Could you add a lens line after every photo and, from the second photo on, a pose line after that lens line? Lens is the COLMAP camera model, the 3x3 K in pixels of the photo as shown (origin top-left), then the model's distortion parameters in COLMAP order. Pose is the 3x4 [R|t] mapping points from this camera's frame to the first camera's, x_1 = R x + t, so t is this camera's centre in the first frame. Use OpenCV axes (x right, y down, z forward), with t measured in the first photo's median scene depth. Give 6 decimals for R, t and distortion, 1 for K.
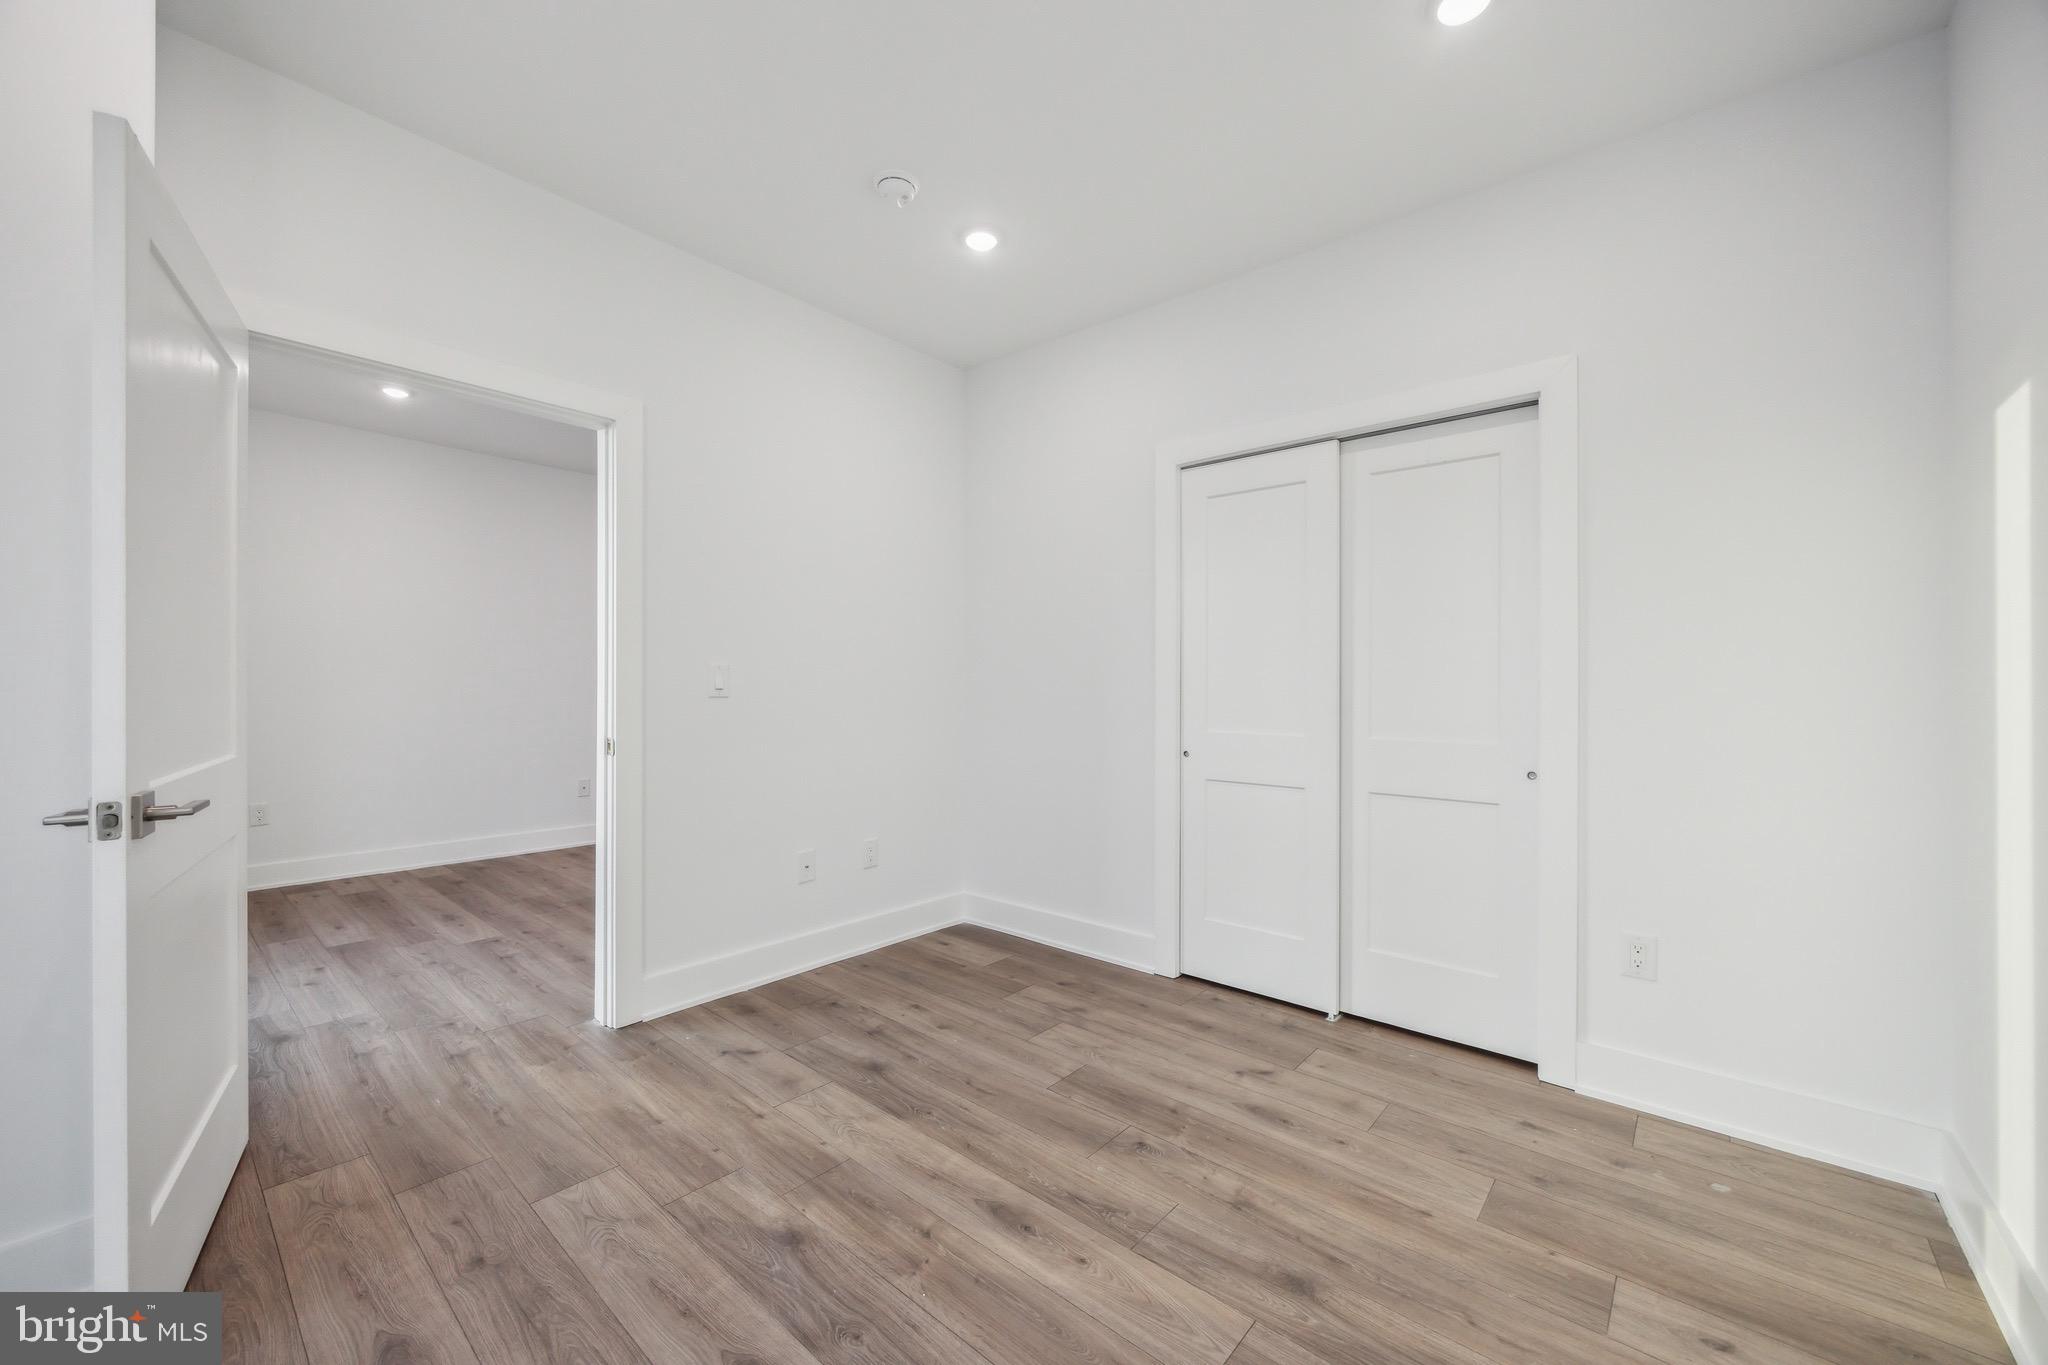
lens RADIAL K [[787.9, 0, 1019.1], [0, 787.9, 684.6], [0, 0, 1]] dist [-0.000495, 0.000083]
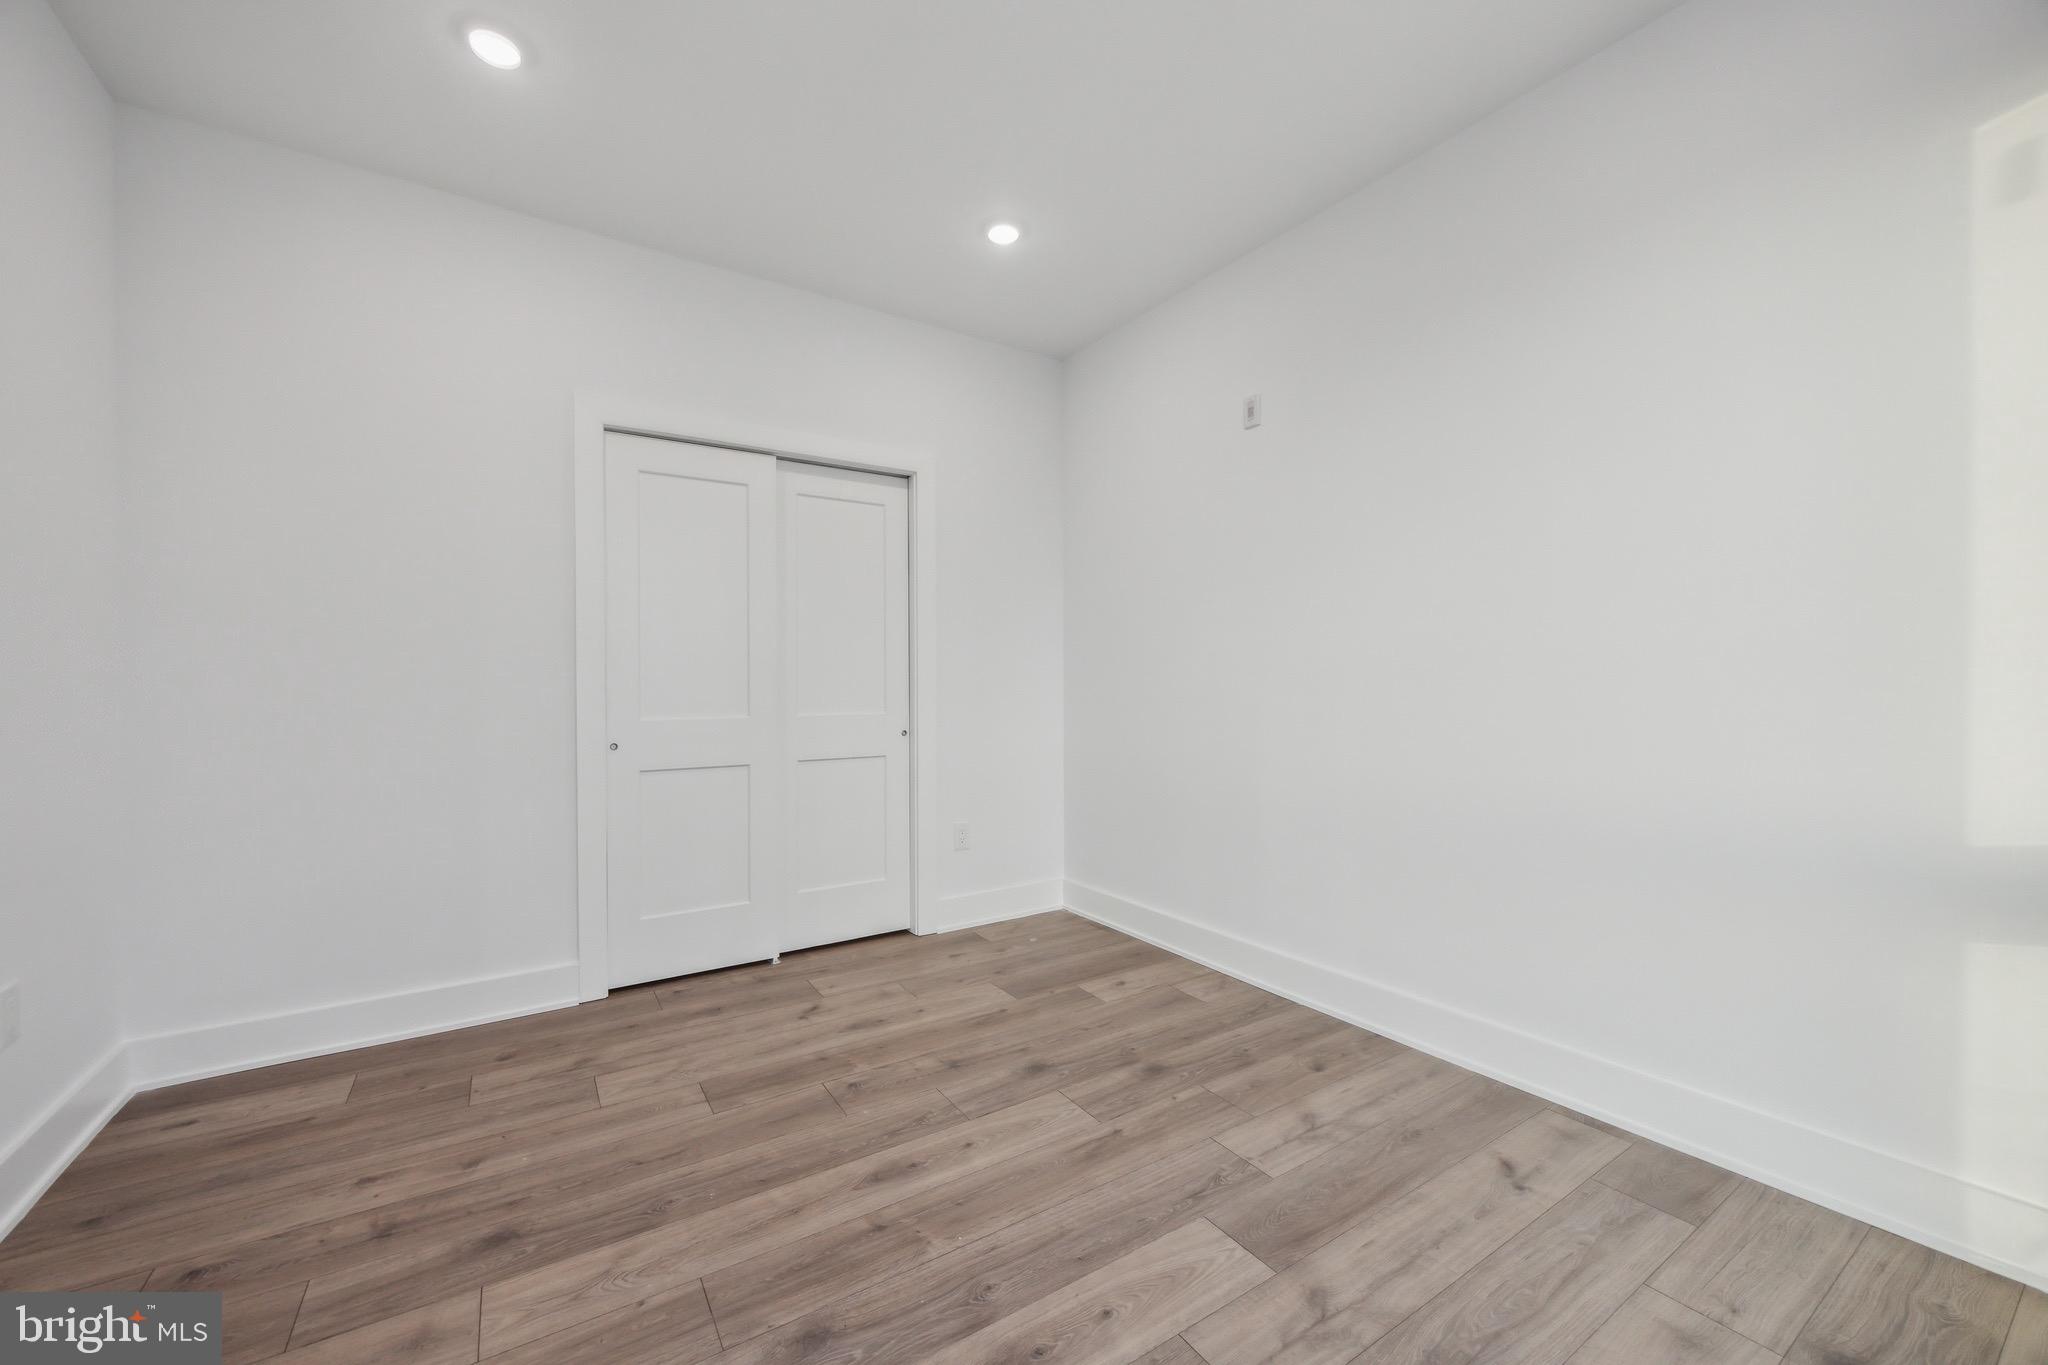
lens RADIAL K [[787.9, 0, 1019.1], [0, 787.9, 684.6], [0, 0, 1]] dist [-0.000495, 0.000083]
pose [[0.276699, -0.008171, 0.960922, -0.697339], [0.001796, 0.999967, 0.007986, 0.014289], [-0.960955, -0.000484, 0.276705, 0.396266]]
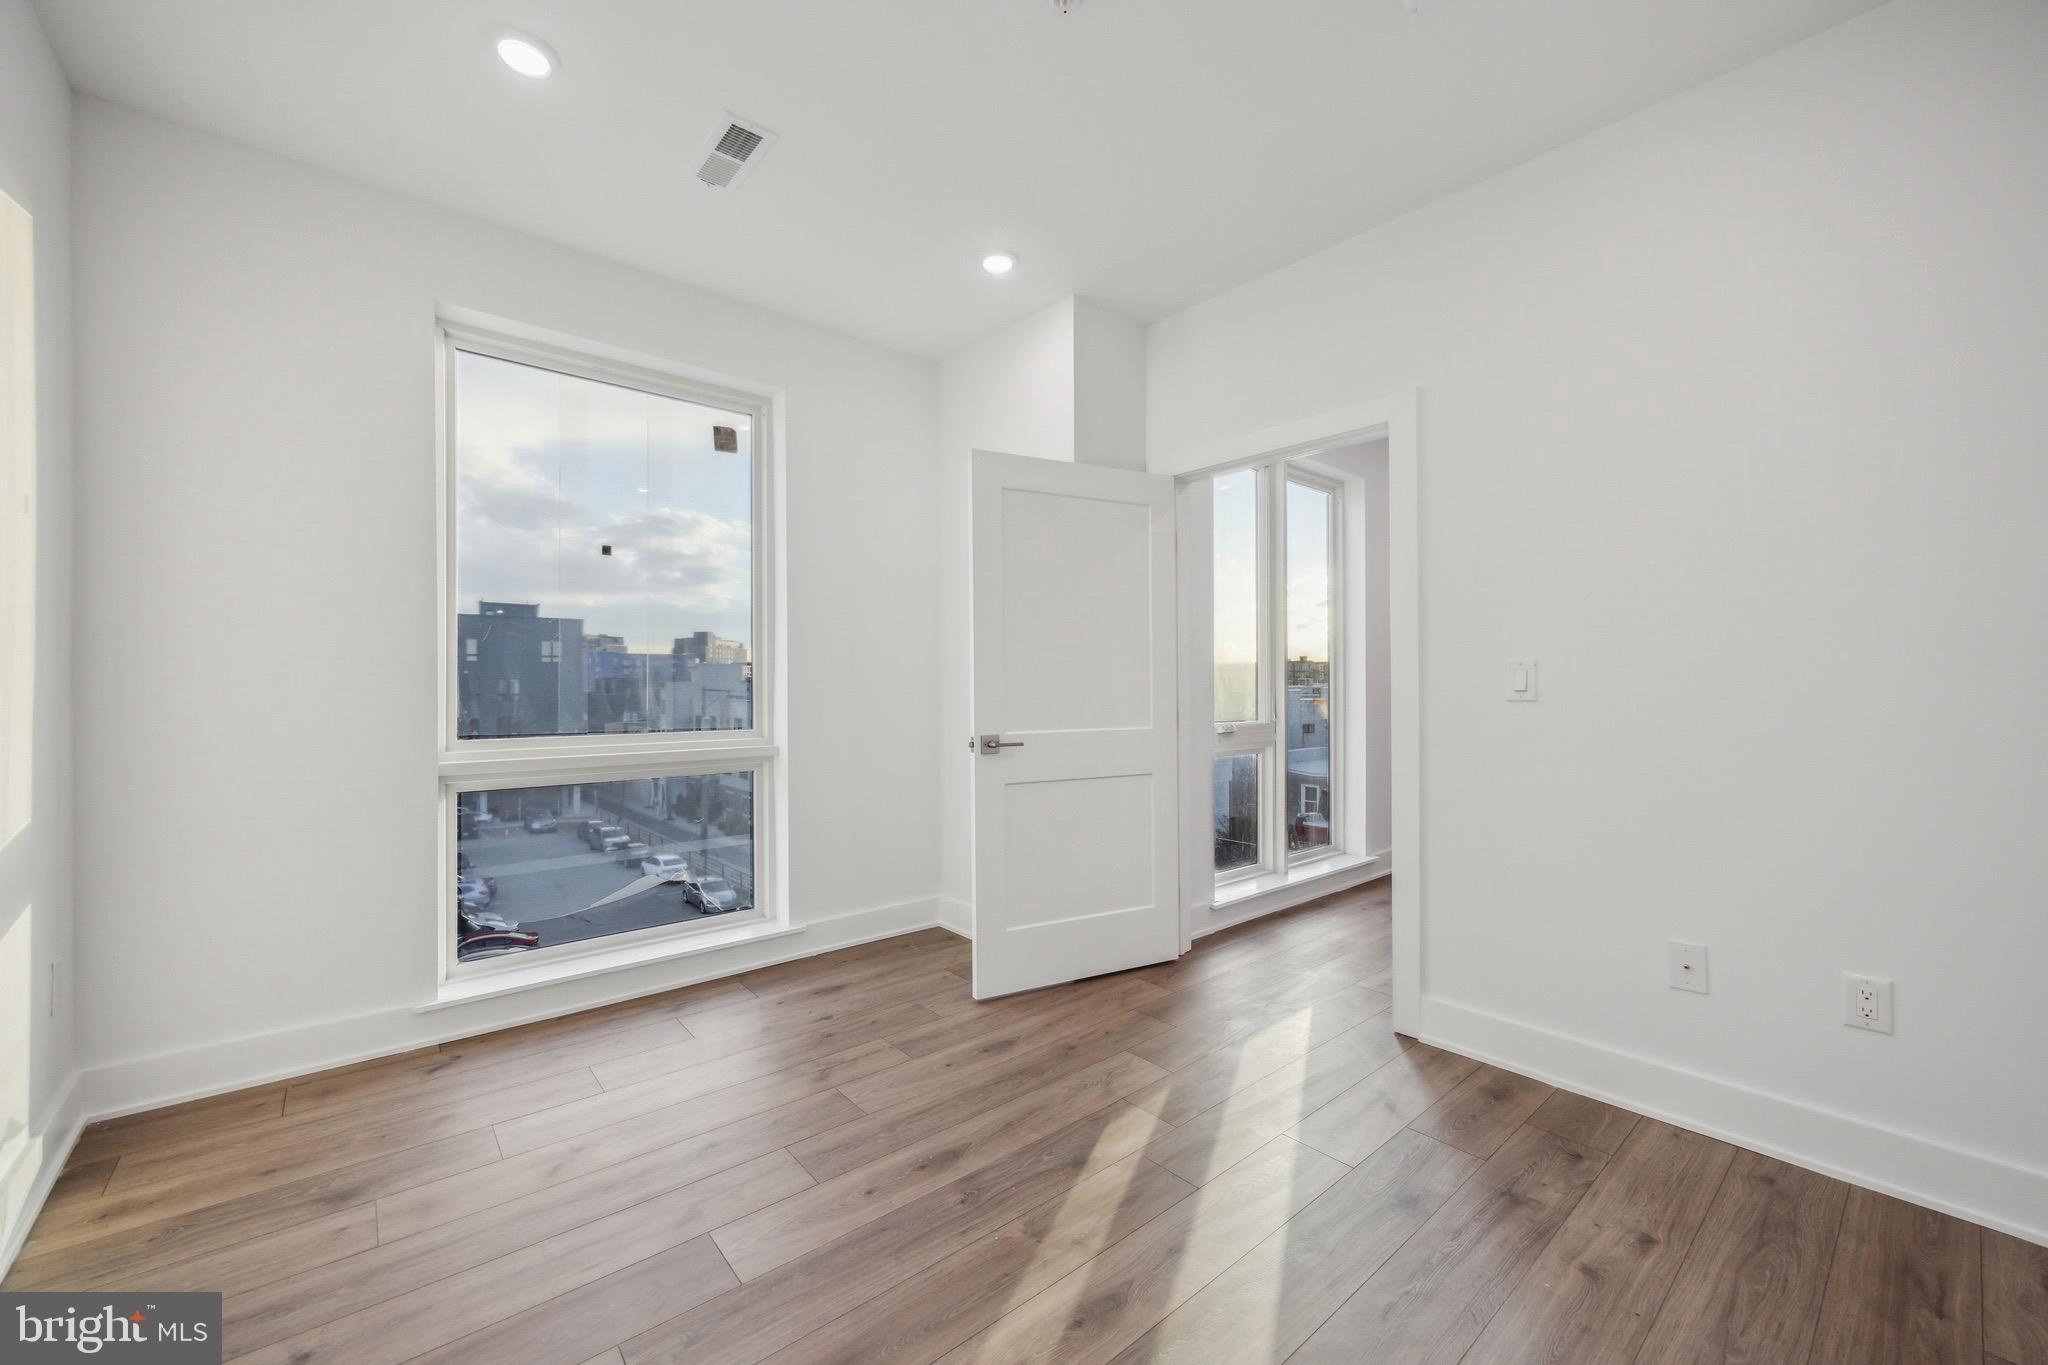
lens RADIAL K [[804.6, 0, 1018.5], [0, 804.6, 695.0], [0, 0, 1]] dist [-0.001755, -0.000278]
pose [[-0.149102, 0.010371, -0.988767, 0.618188], [0.003432, 0.999944, 0.009970, -0.000177], [0.988816, -0.001907, -0.149129, 0.753710]]
